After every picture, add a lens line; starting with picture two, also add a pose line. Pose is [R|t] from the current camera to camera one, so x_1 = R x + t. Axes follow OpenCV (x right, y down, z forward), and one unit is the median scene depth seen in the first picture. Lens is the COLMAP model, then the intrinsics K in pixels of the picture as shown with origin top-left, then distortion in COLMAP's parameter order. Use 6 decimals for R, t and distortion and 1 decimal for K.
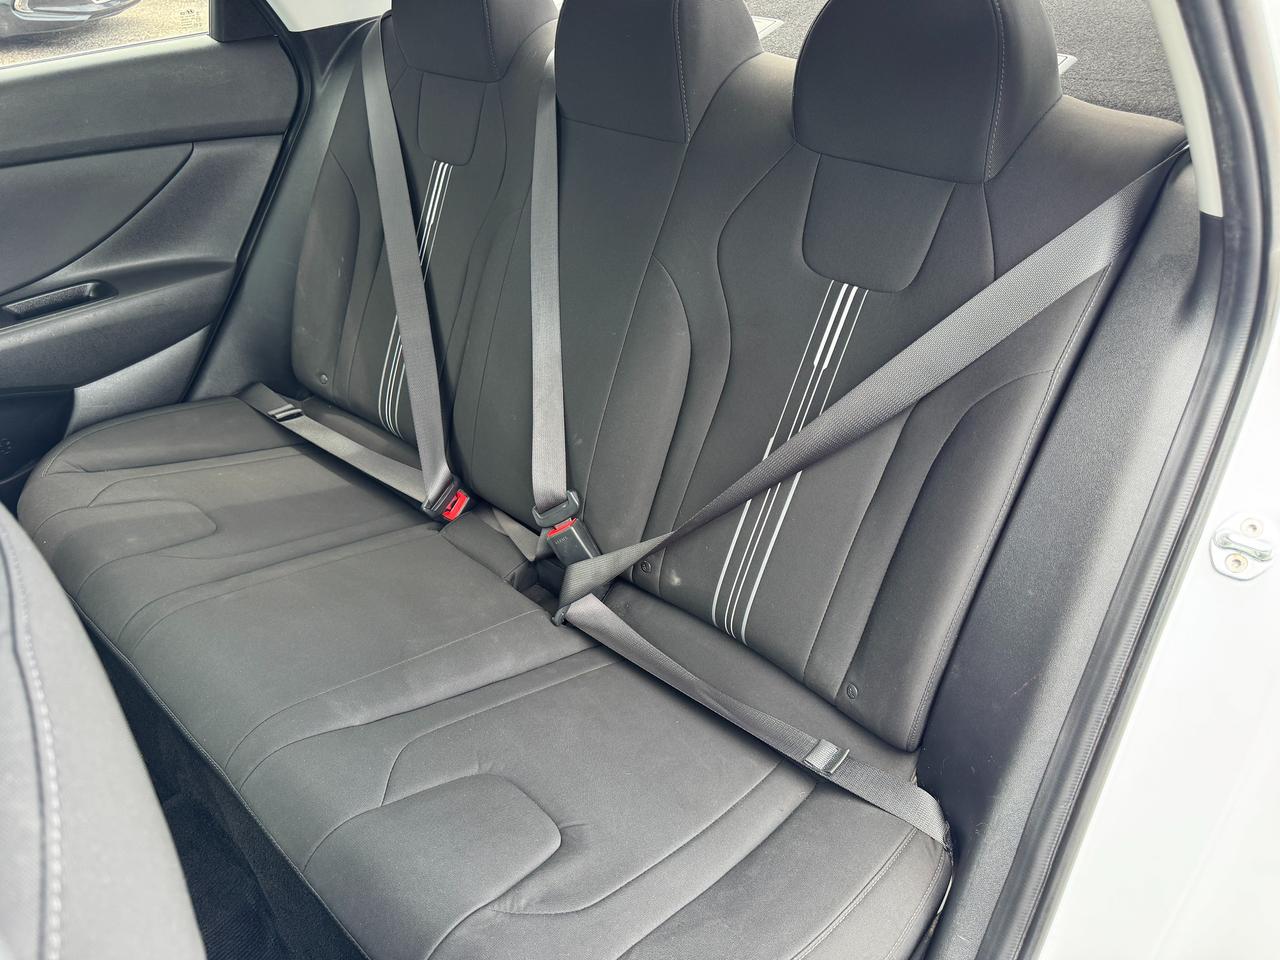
lens RADIAL K [[898.3, 0, 640.0], [0, 898.3, 454.5], [0, 0, 1]] dist [0.002456, -0.000594]
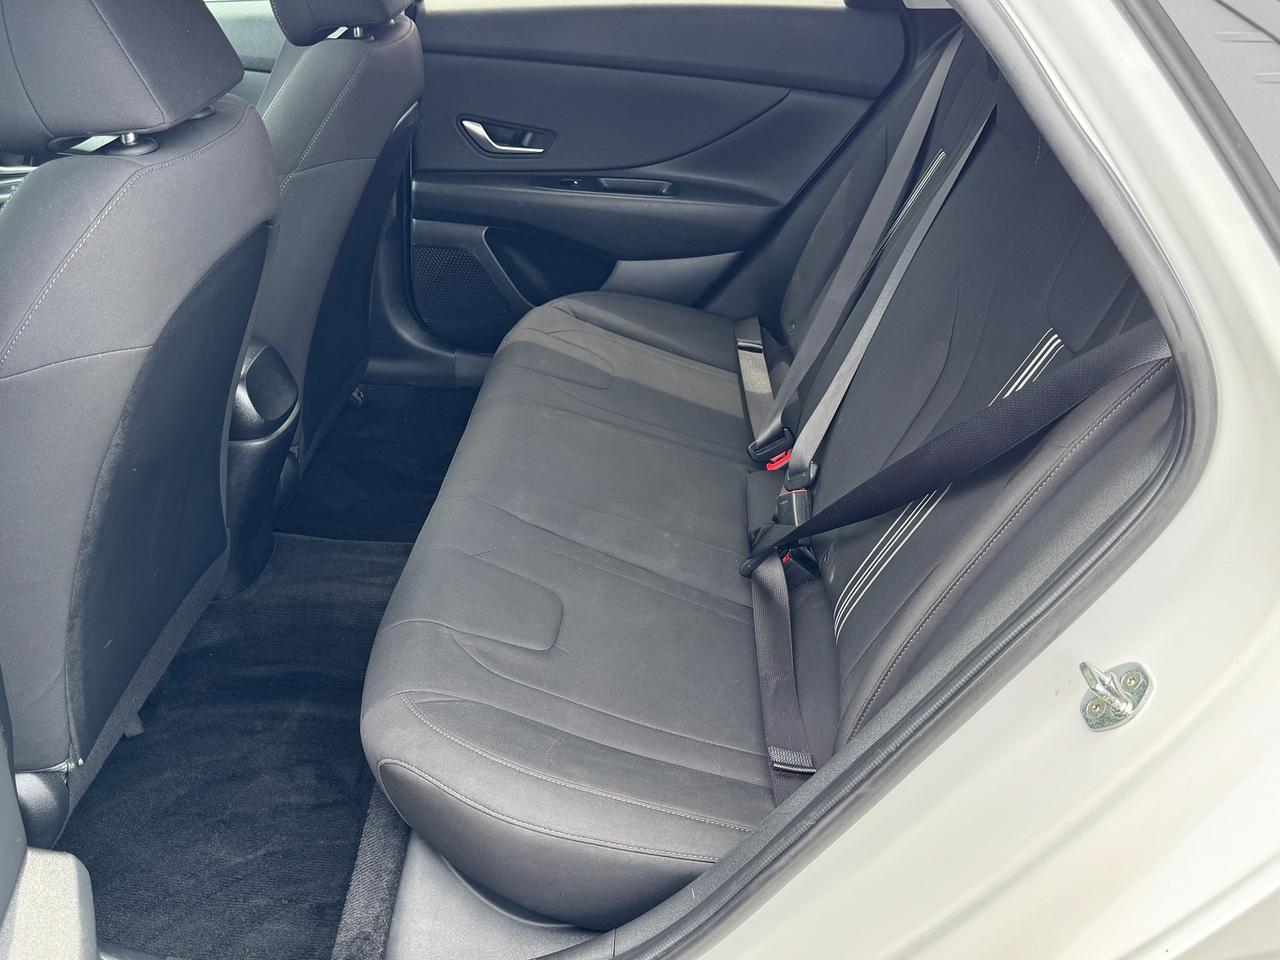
lens RADIAL K [[1228.2, 0, 640.0], [0, 1228.2, 480.0], [0, 0, 1]] dist [-0.003094, -0.002214]
pose [[0.625595, 0.397398, -0.671346, 0.585073], [-0.450170, 0.886702, 0.105384, -0.000098], [0.637164, 0.236292, 0.733613, -0.096613]]
